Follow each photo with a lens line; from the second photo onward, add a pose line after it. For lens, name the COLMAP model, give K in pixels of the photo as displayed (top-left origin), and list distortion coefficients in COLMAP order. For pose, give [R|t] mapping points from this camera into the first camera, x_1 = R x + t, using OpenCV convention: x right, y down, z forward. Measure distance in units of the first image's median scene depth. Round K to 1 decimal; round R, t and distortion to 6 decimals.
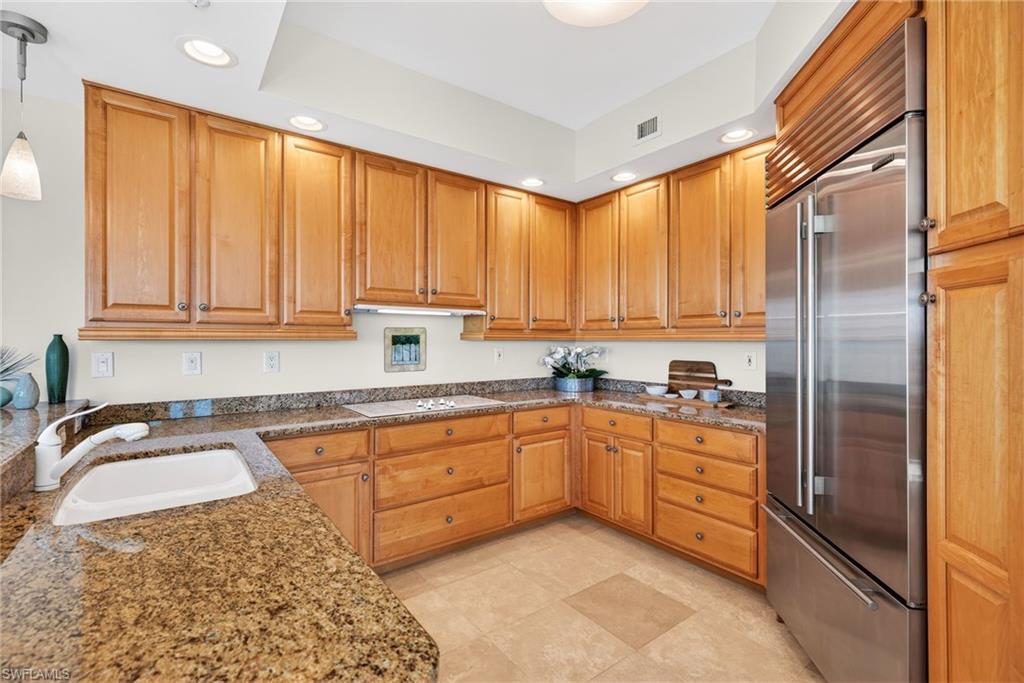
lens RADIAL K [[447.5, 0, 512.0], [0, 447.5, 341.5], [0, 0, 1]] dist [0.000158, 0.000191]
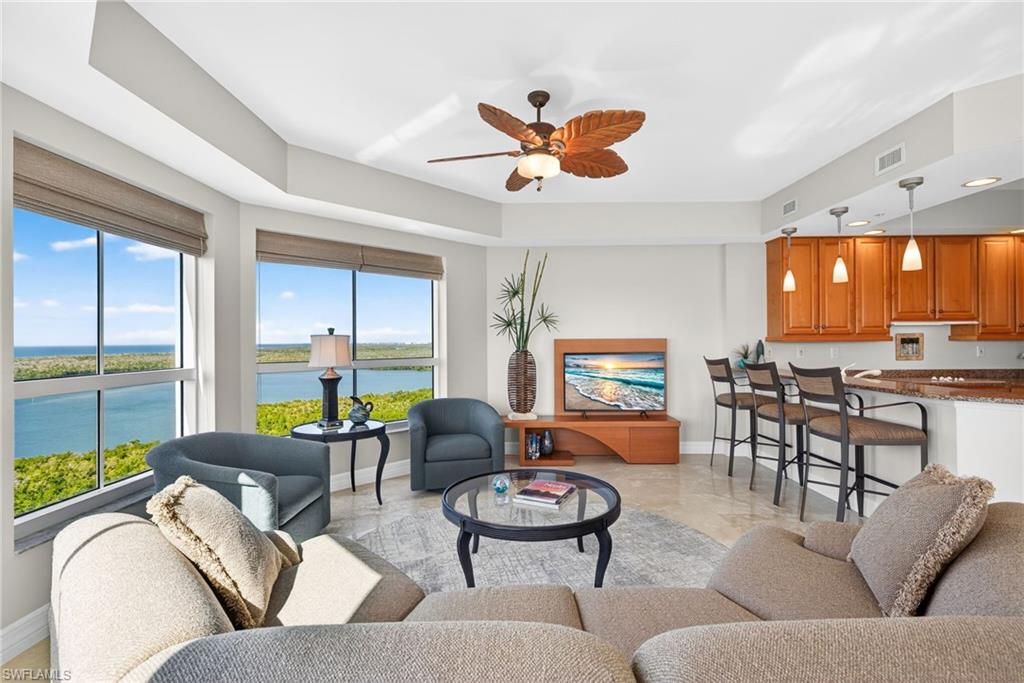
lens RADIAL K [[459.7, 0, 512.0], [0, 459.7, 341.5], [0, 0, 1]] dist [-0.003107, -0.000326]
pose [[0.795633, -0.006641, -0.605742, -0.391655], [0.006711, 0.999975, -0.002149, -0.007626], [0.605742, -0.002355, 0.795658, -1.230668]]
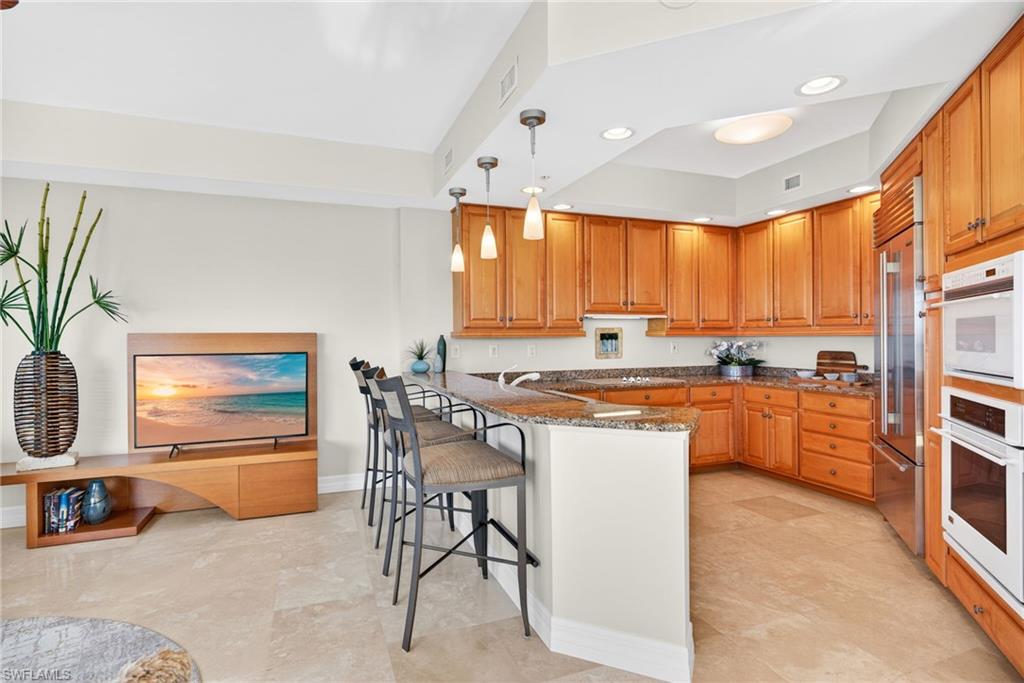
lens RADIAL K [[510.3, 0, 512.0], [0, 510.3, 341.5], [0, 0, 1]] dist [0.000121, 0.000339]
pose [[0.963607, -0.006135, -0.267254, -0.104203], [0.007673, 0.999959, 0.004710, 0.002074], [0.267214, -0.006589, 0.963615, -0.681076]]
